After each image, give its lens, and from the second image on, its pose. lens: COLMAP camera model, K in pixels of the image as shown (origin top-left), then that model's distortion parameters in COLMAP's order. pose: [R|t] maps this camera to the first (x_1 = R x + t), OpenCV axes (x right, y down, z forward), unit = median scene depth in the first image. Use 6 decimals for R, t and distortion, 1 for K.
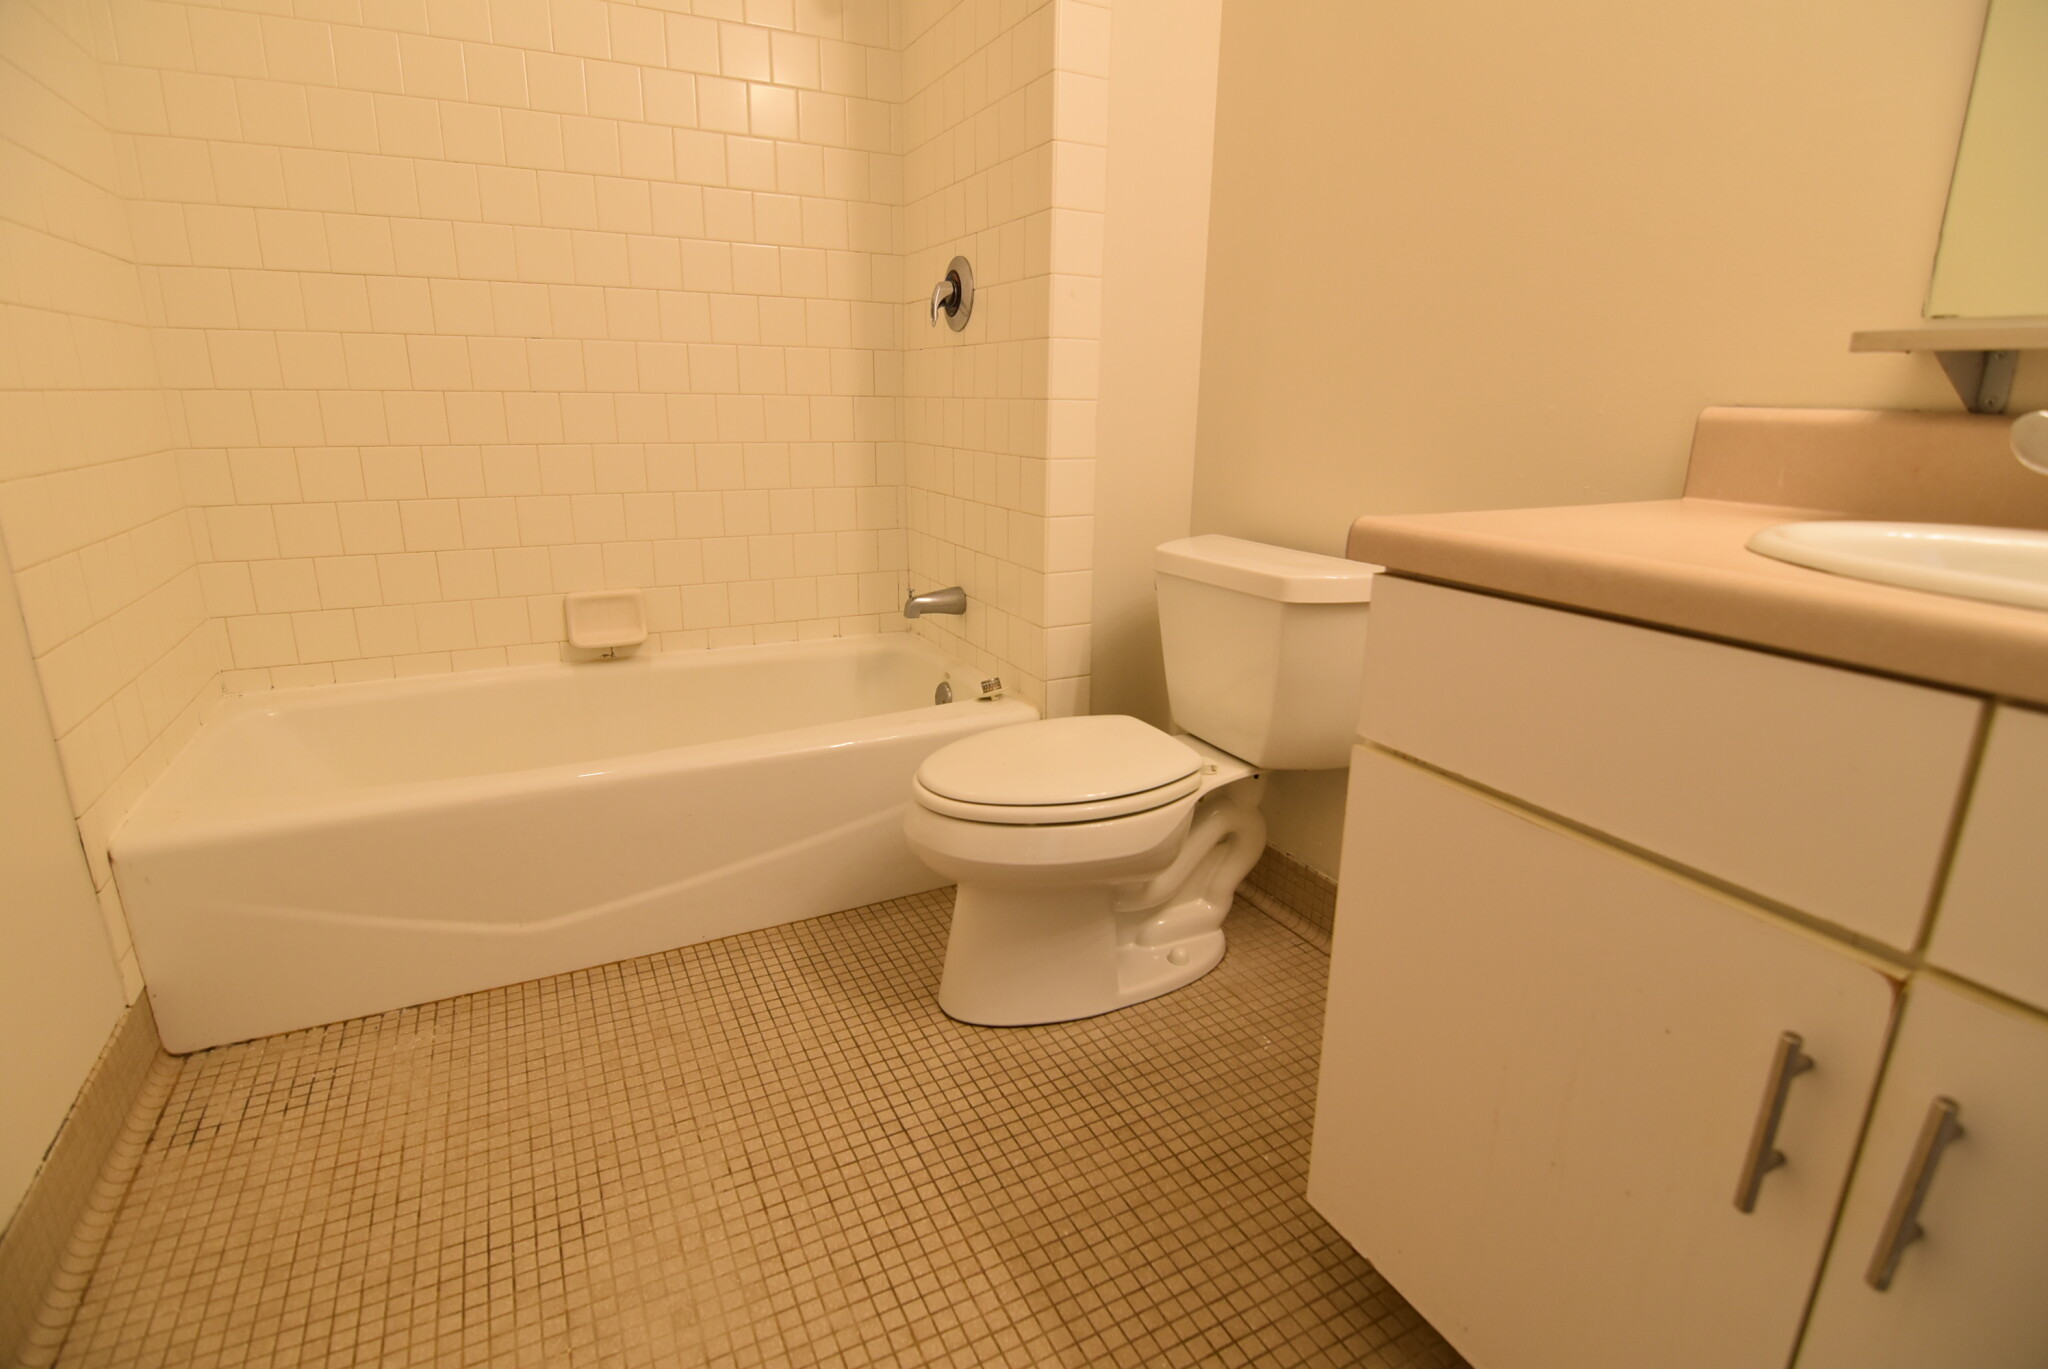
lens RADIAL K [[995.7, 0, 1024.5], [0, 995.7, 686.0], [0, 0, 1]] dist [-0.020229, -0.003217]
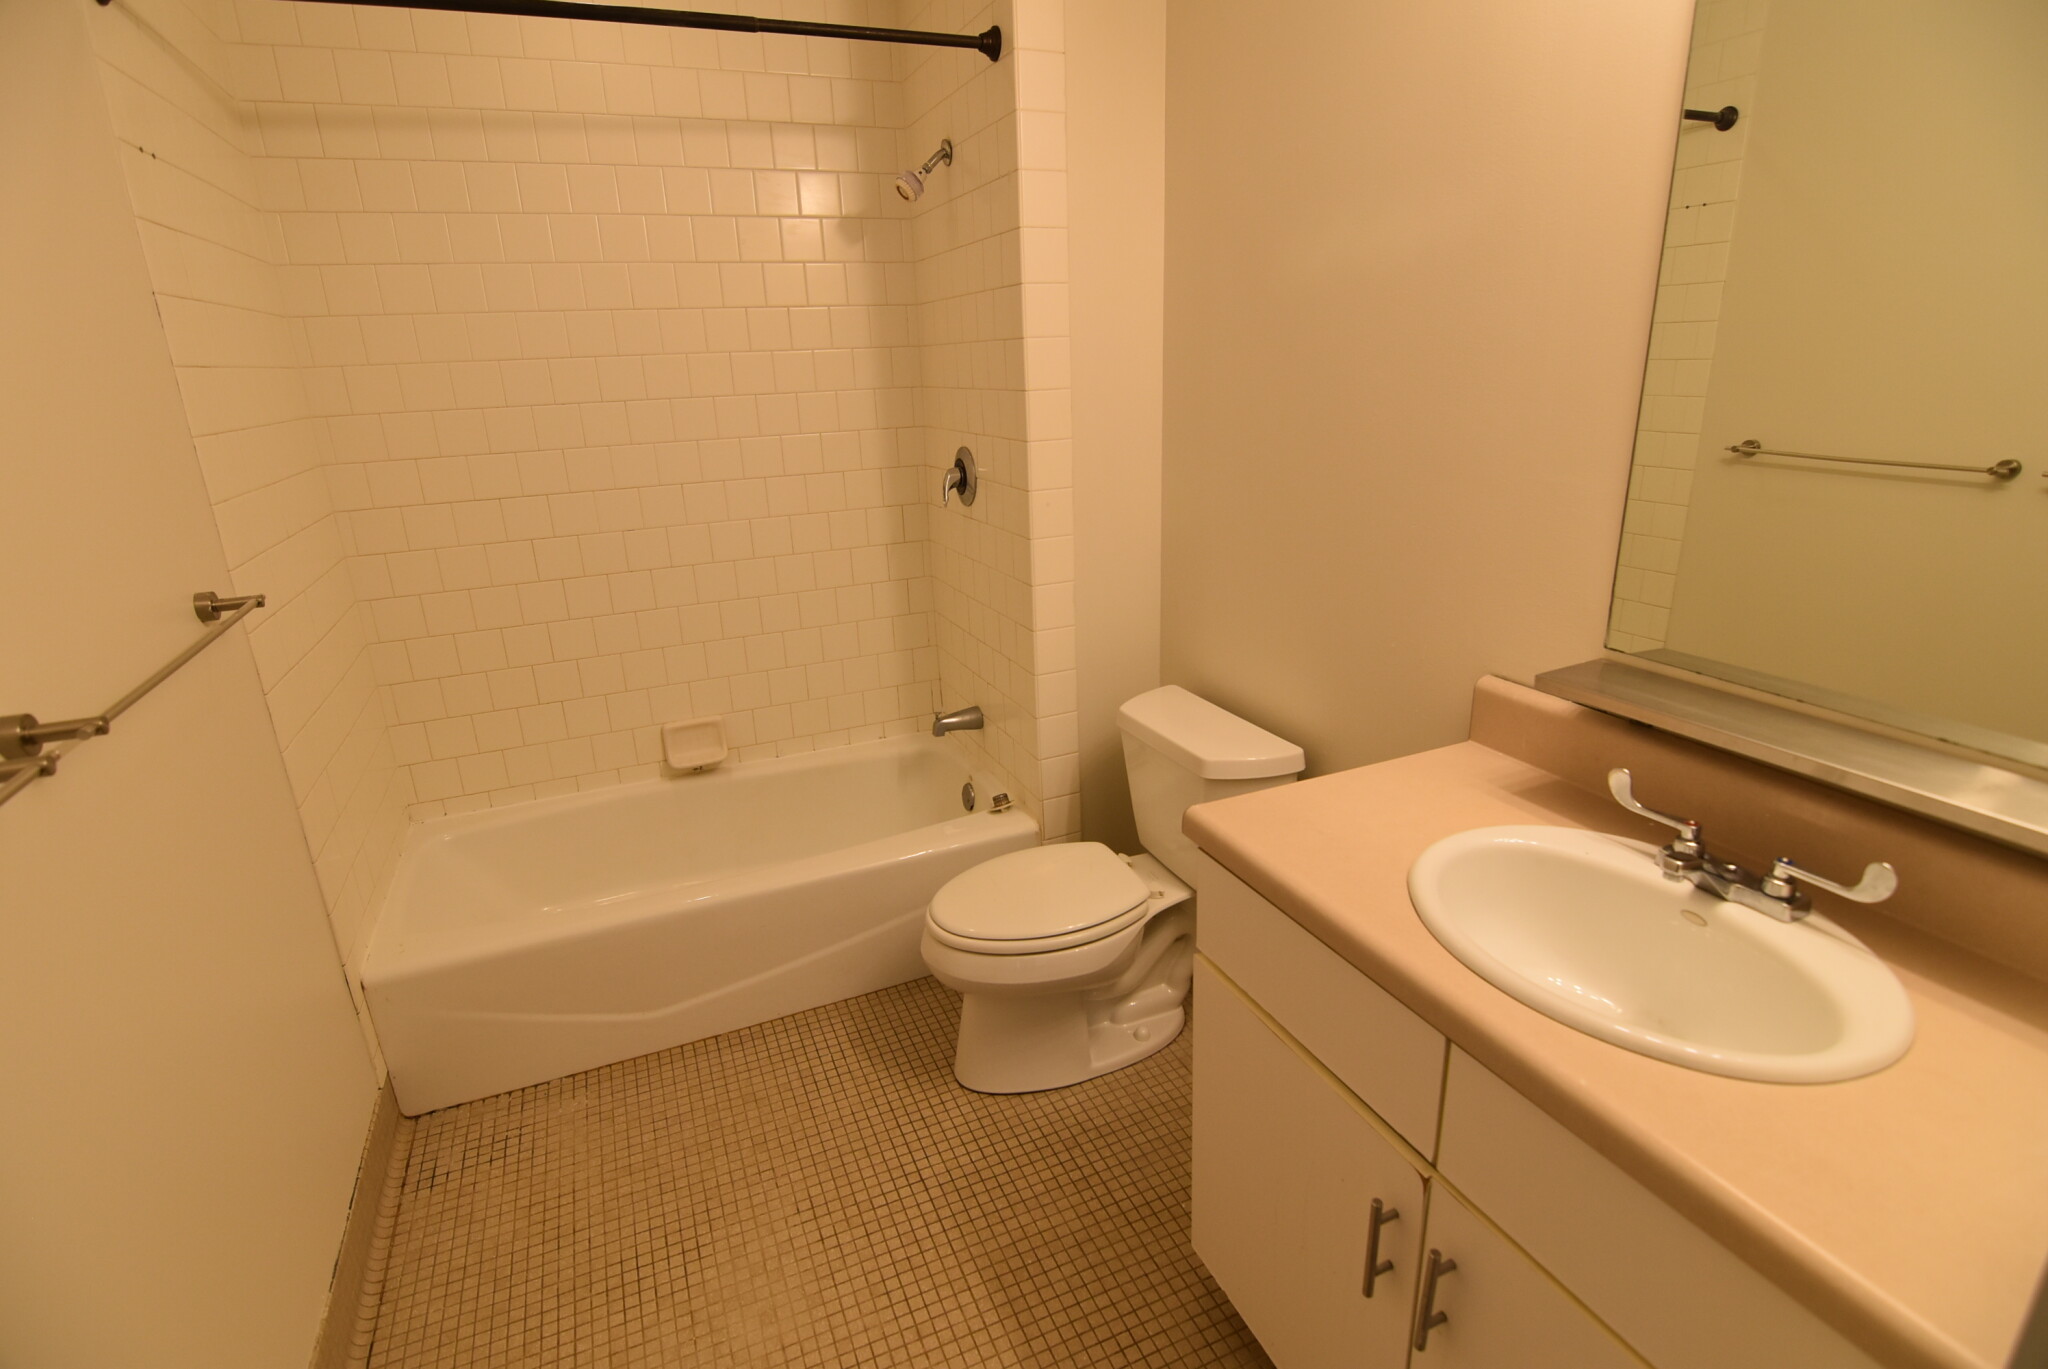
lens RADIAL K [[995.7, 0, 1024.6], [0, 995.7, 683.4], [0, 0, 1]] dist [-0.020229, -0.003217]
pose [[0.996476, -0.027142, -0.079369, 0.143705], [0.029985, 0.998943, 0.034844, -0.276174], [0.078339, -0.037101, 0.996236, -0.325110]]
